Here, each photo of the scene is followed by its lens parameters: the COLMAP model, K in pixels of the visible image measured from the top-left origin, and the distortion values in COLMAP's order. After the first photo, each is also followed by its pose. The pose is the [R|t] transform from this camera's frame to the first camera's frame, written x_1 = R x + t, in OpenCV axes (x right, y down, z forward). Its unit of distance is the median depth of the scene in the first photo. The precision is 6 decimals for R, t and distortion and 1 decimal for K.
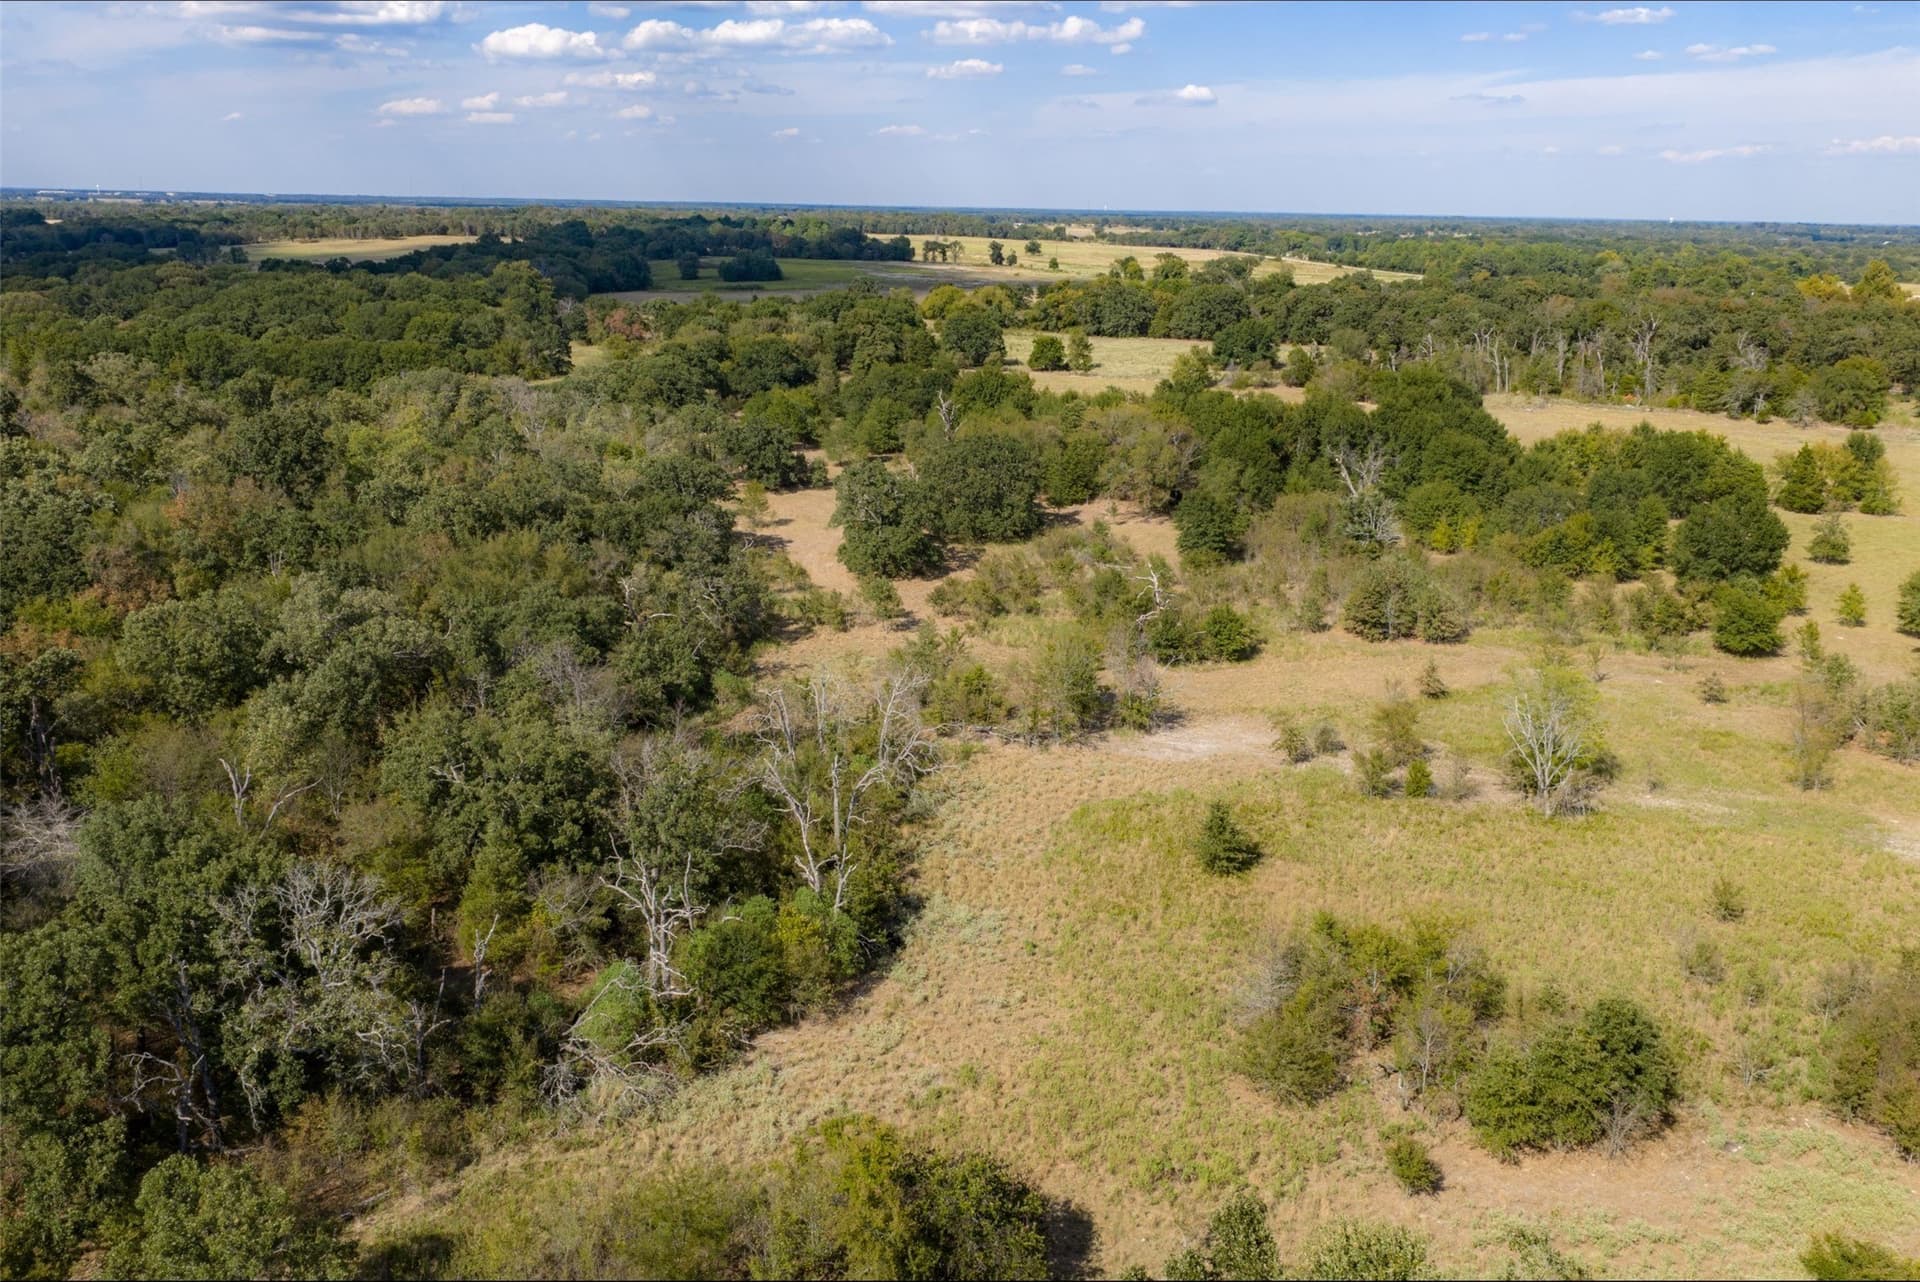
lens RADIAL K [[1596.2, 0, 960.0], [0, 1596.2, 641.0], [0, 0, 1]] dist [0.023522, -0.009694]
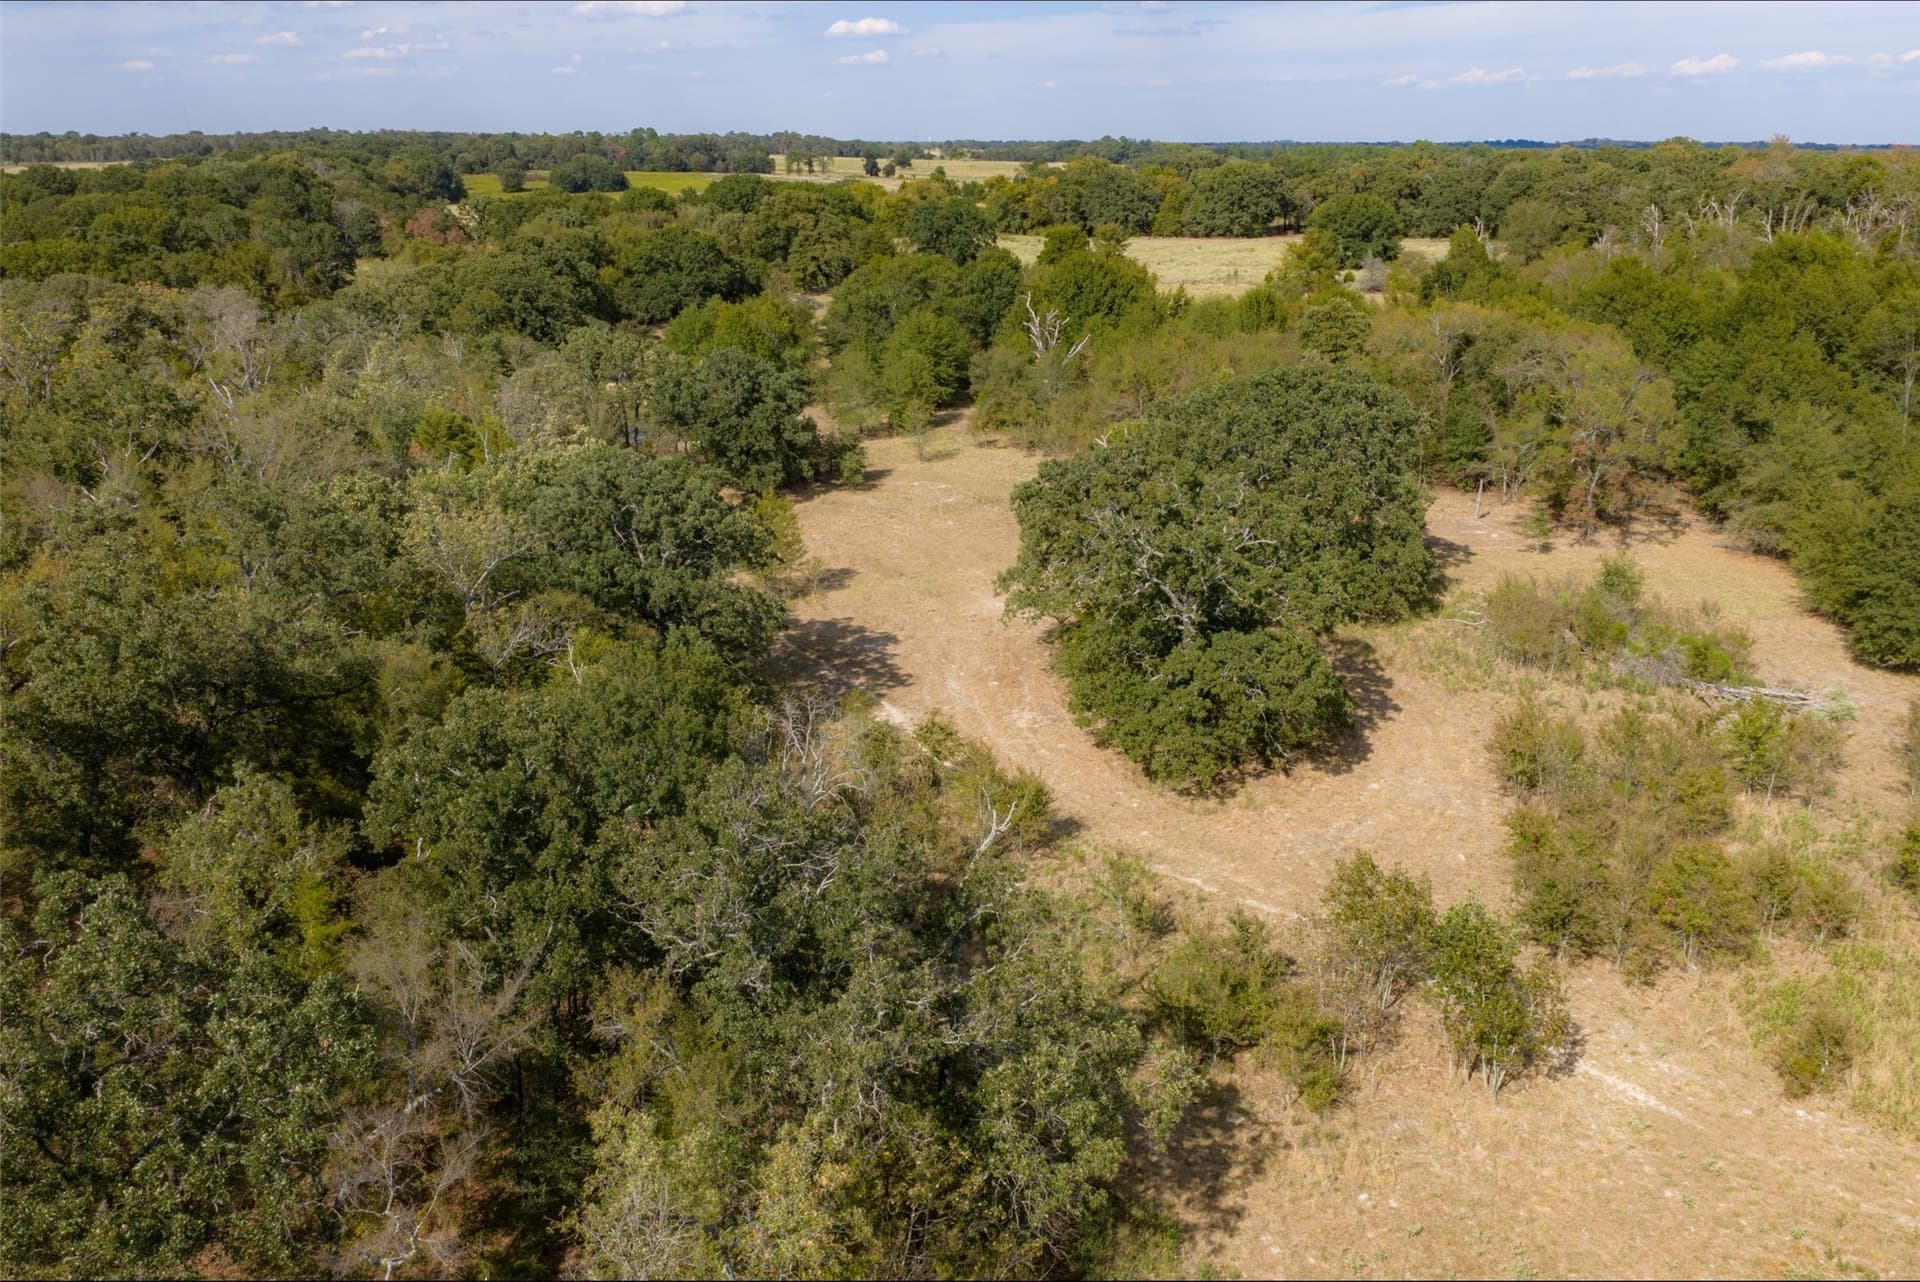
lens RADIAL K [[1596.2, 0, 960.0], [0, 1596.2, 641.0], [0, 0, 1]] dist [0.023522, -0.009694]
pose [[0.993914, -0.046639, 0.099803, -0.080937], [0.042860, 0.998293, 0.039680, -0.049278], [-0.101483, -0.035161, 0.994216, 0.369689]]
